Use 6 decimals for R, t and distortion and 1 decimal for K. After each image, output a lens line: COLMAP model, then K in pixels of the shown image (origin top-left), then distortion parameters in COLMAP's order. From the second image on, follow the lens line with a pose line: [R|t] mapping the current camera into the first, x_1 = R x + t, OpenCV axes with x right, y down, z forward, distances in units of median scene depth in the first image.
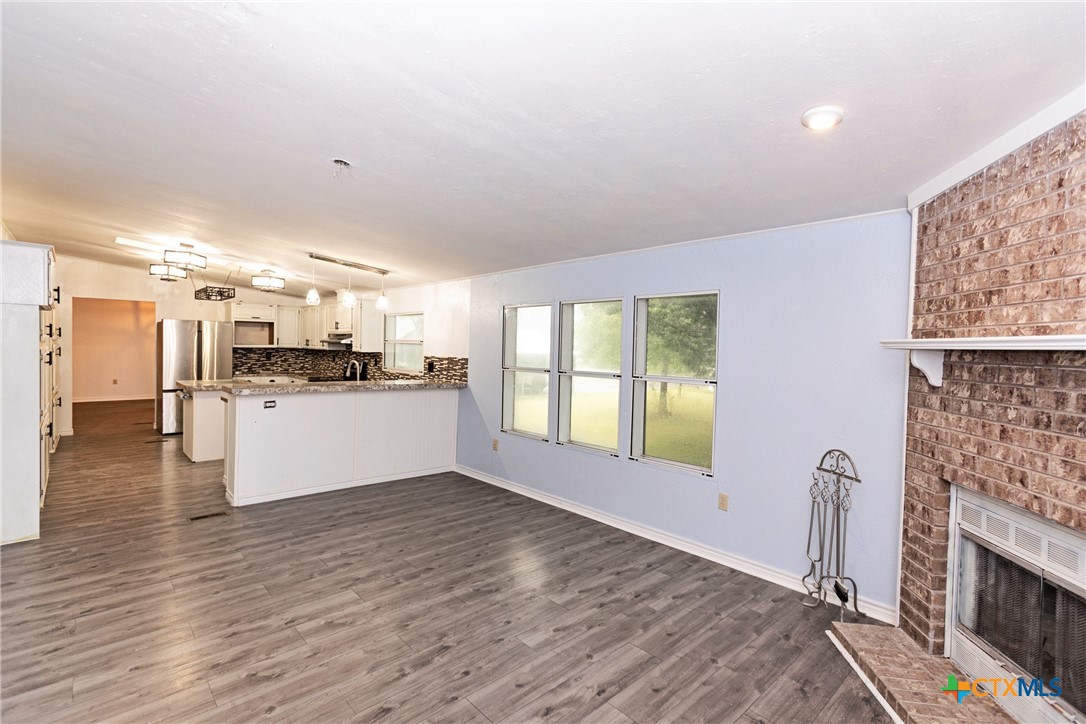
lens RADIAL K [[499.4, 0, 543.0], [0, 499.4, 362.0], [0, 0, 1]] dist [-0.001805, -0.000270]
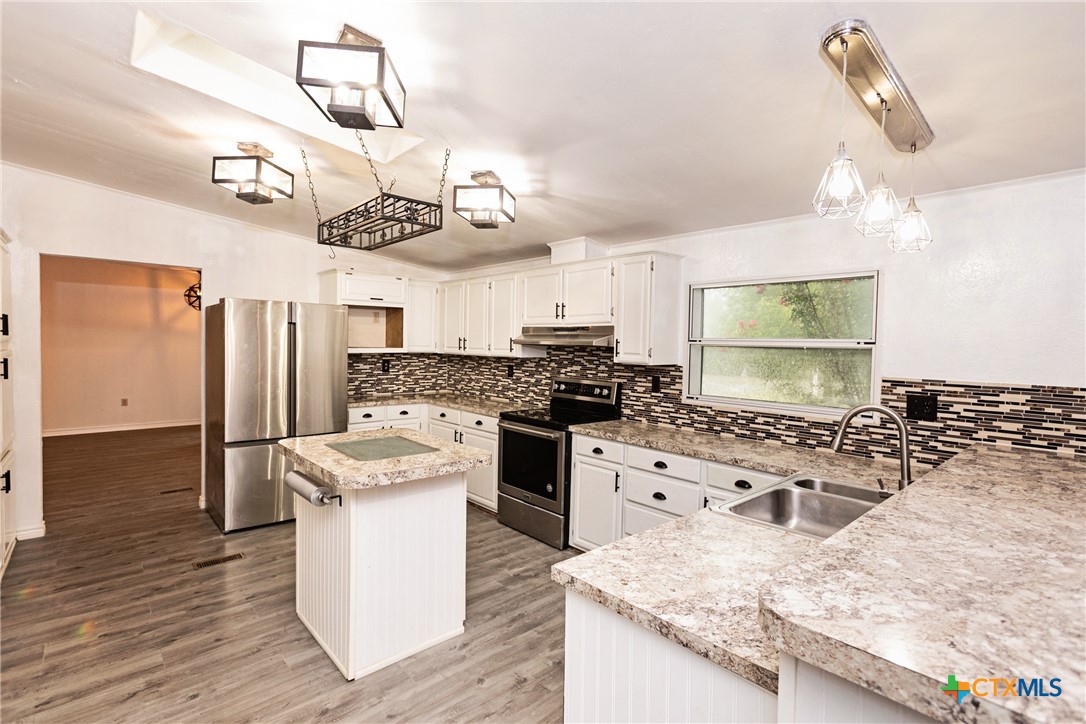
lens RADIAL K [[508.1, 0, 543.0], [0, 508.1, 362.0], [0, 0, 1]] dist [-0.028220, 0.021665]
pose [[0.999932, -0.005742, -0.010176, -0.456538], [0.005817, 0.999956, 0.007416, -0.026502], [0.010133, -0.007474, 0.999921, 0.522402]]
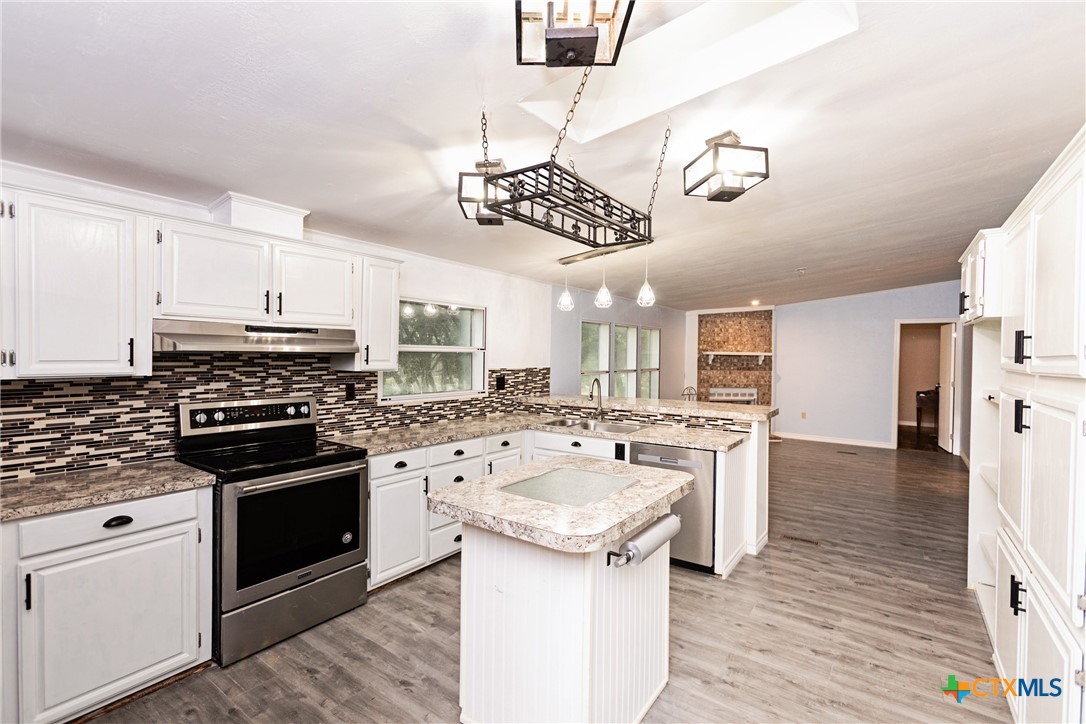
lens RADIAL K [[492.9, 0, 543.0], [0, 492.9, 362.0], [0, 0, 1]] dist [-0.023153, 0.018584]
pose [[-0.195700, -0.042034, 0.979763, -0.846546], [0.010268, 0.998938, 0.044908, -0.047627], [-0.980610, 0.018849, -0.195060, 0.947477]]
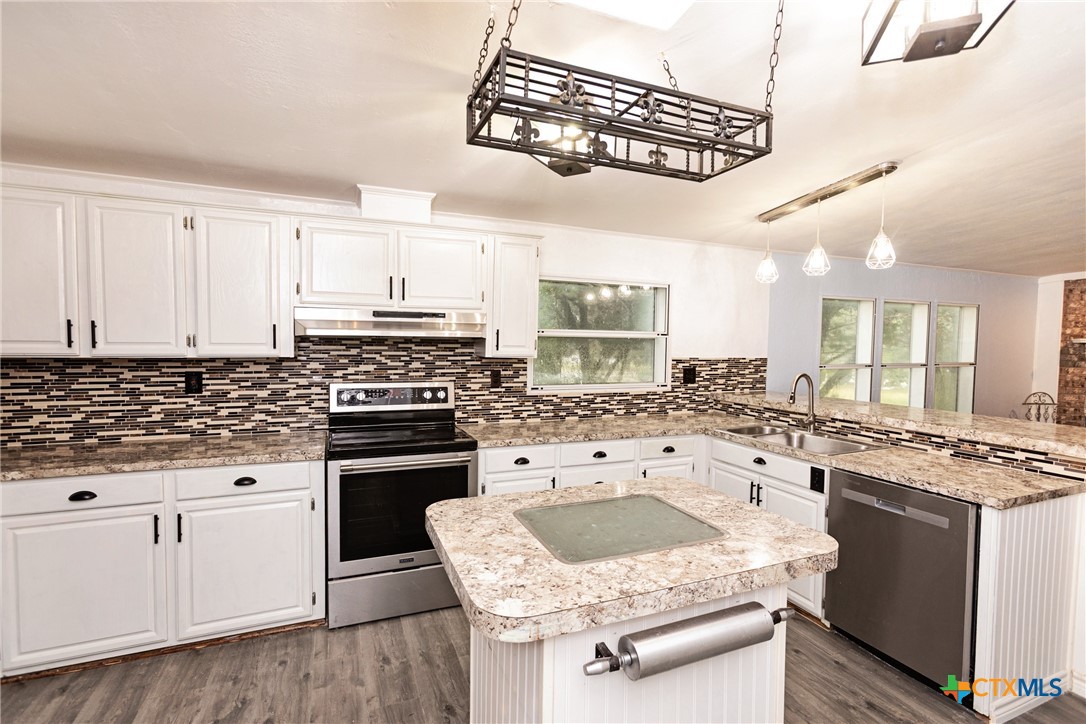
lens RADIAL K [[508.1, 0, 543.0], [0, 508.1, 362.0], [0, 0, 1]] dist [-0.028220, 0.021665]
pose [[0.343947, -0.062524, 0.936905, -0.772317], [0.020590, 0.998043, 0.059046, -0.041883], [-0.938763, -0.001018, 0.344562, 0.834797]]
